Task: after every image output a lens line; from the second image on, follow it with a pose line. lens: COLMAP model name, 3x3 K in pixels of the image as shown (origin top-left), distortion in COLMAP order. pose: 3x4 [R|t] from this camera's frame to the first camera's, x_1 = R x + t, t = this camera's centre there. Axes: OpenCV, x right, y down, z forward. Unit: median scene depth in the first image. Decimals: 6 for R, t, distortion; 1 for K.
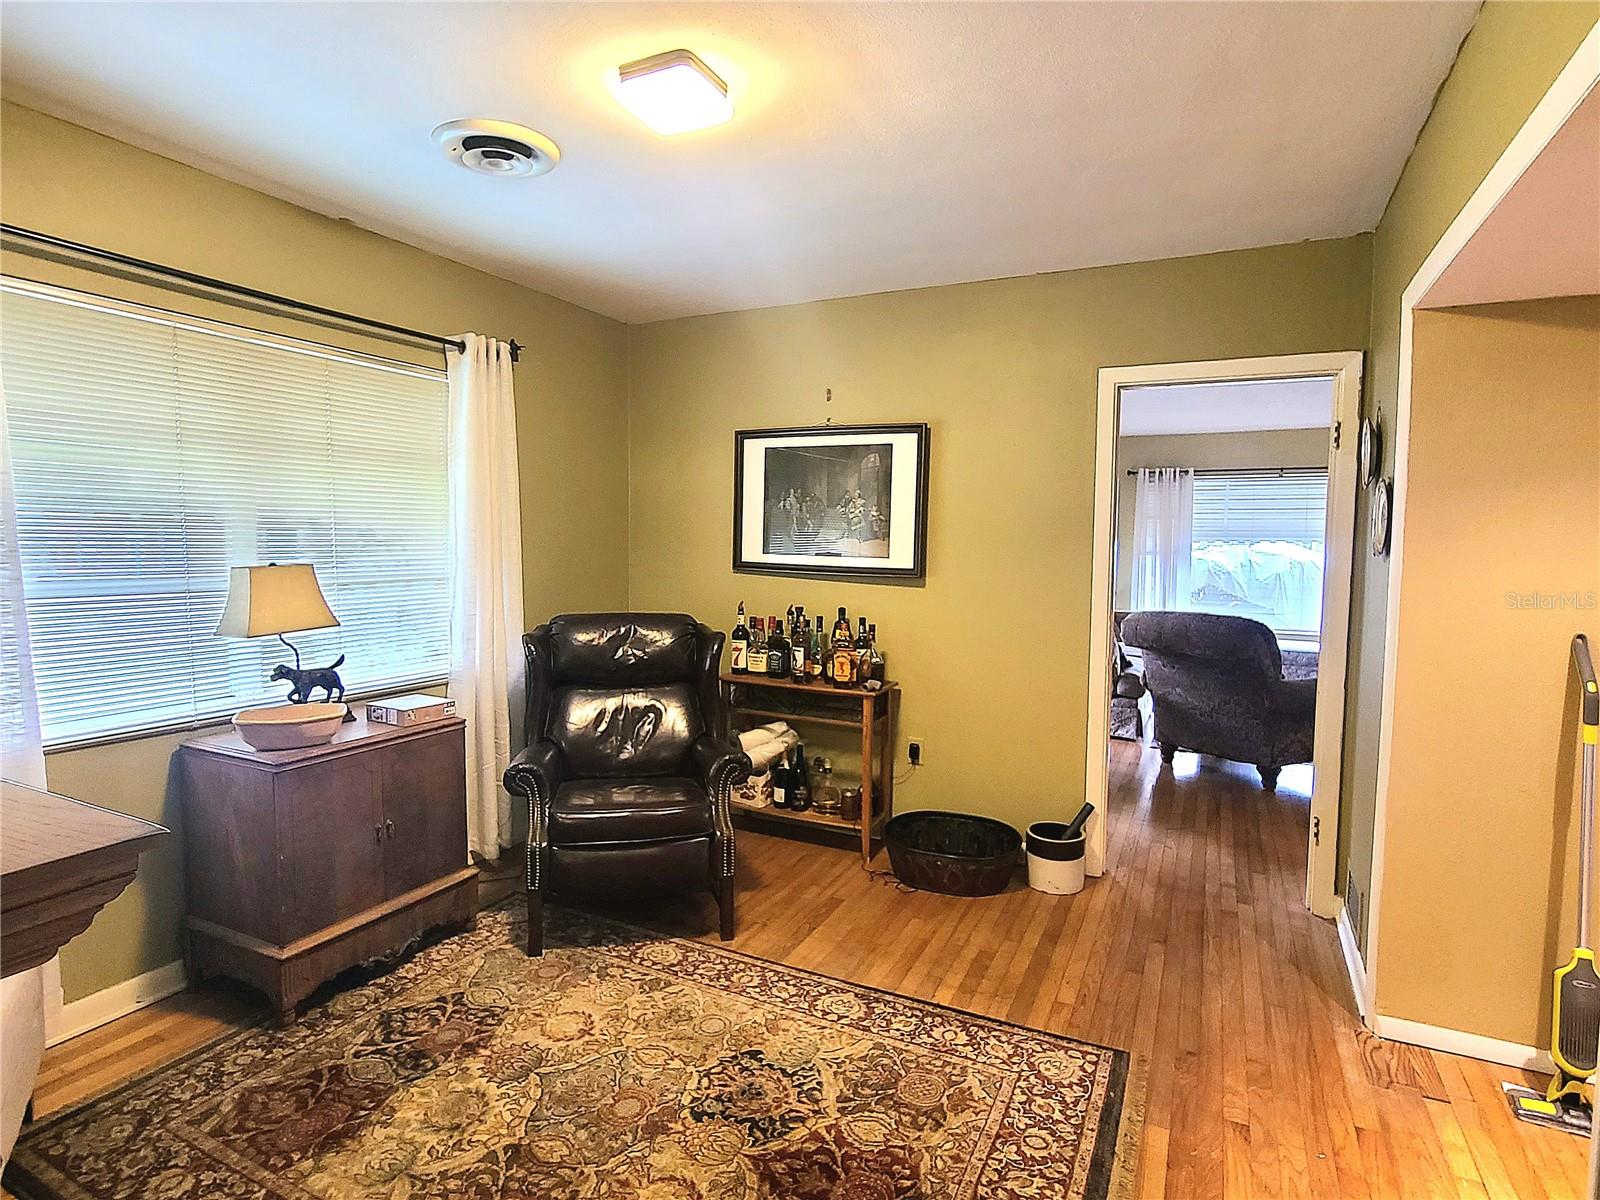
lens RADIAL K [[849.6, 0, 791.5], [0, 849.6, 601.7], [0, 0, 1]] dist [0.001582, -0.001750]
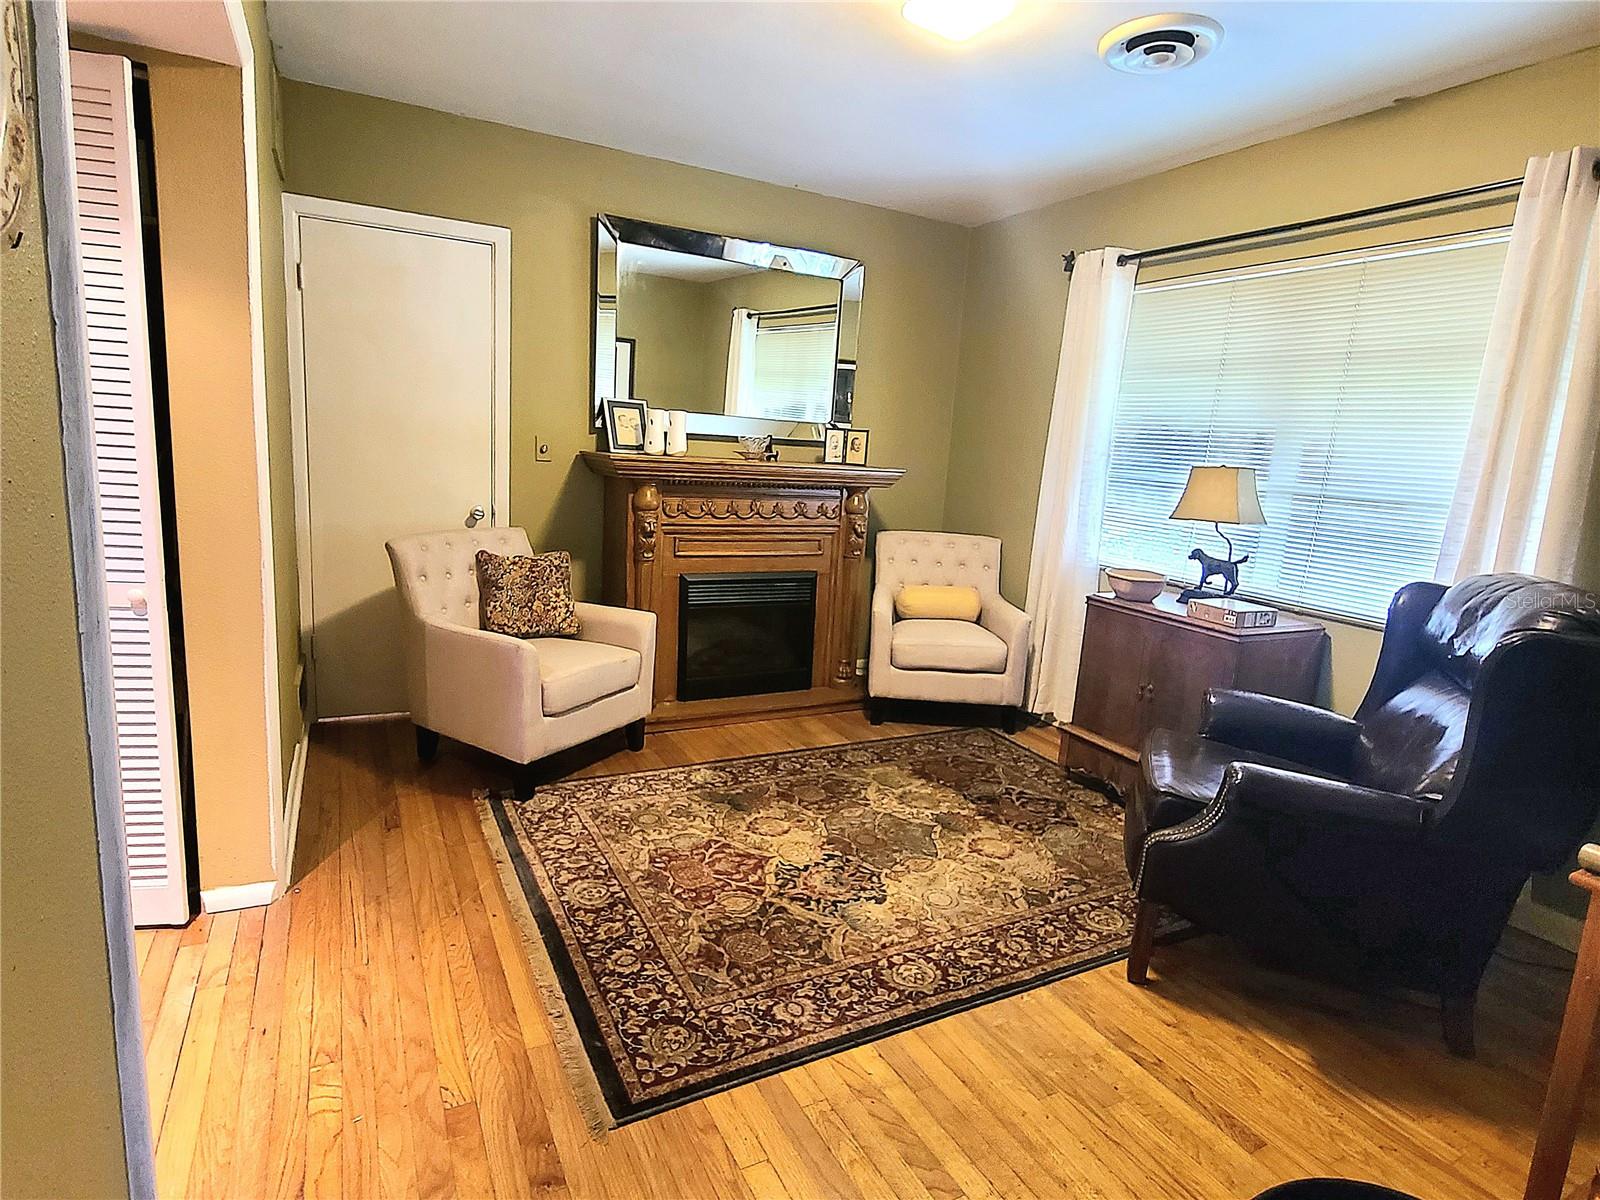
lens RADIAL K [[852.9, 0, 800.0], [0, 852.9, 600.0], [0, 0, 1]] dist [-0.003065, -0.001180]
pose [[-0.578947, 0.099985, -0.809211, 0.871060], [-0.131678, 0.967960, 0.213807, -0.047417], [0.804662, 0.230338, -0.547232, 1.473692]]
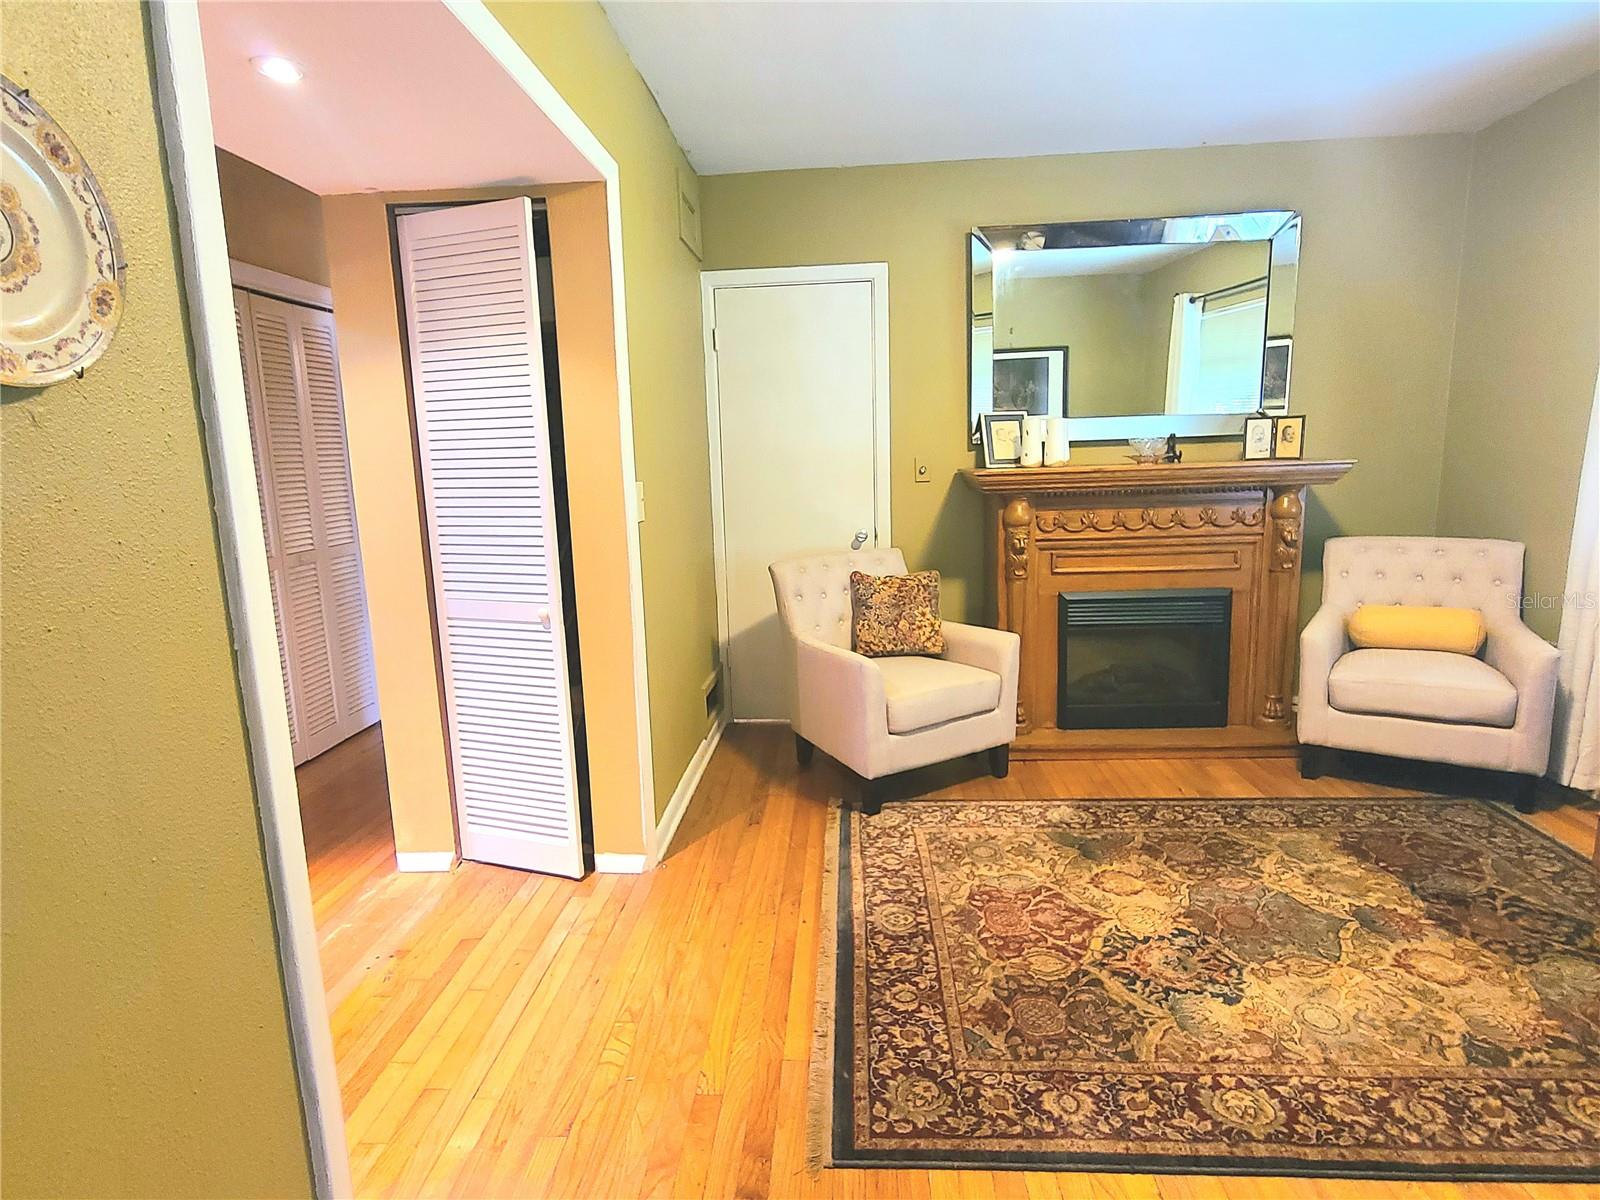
lens RADIAL K [[849.6, 0, 791.5], [0, 849.6, 601.7], [0, 0, 1]] dist [0.001582, -0.001750]
pose [[-0.922711, 0.084623, -0.376089, 0.675527], [-0.008234, 0.971059, 0.238699, -0.058656], [0.385404, 0.223347, -0.895310, 1.565762]]
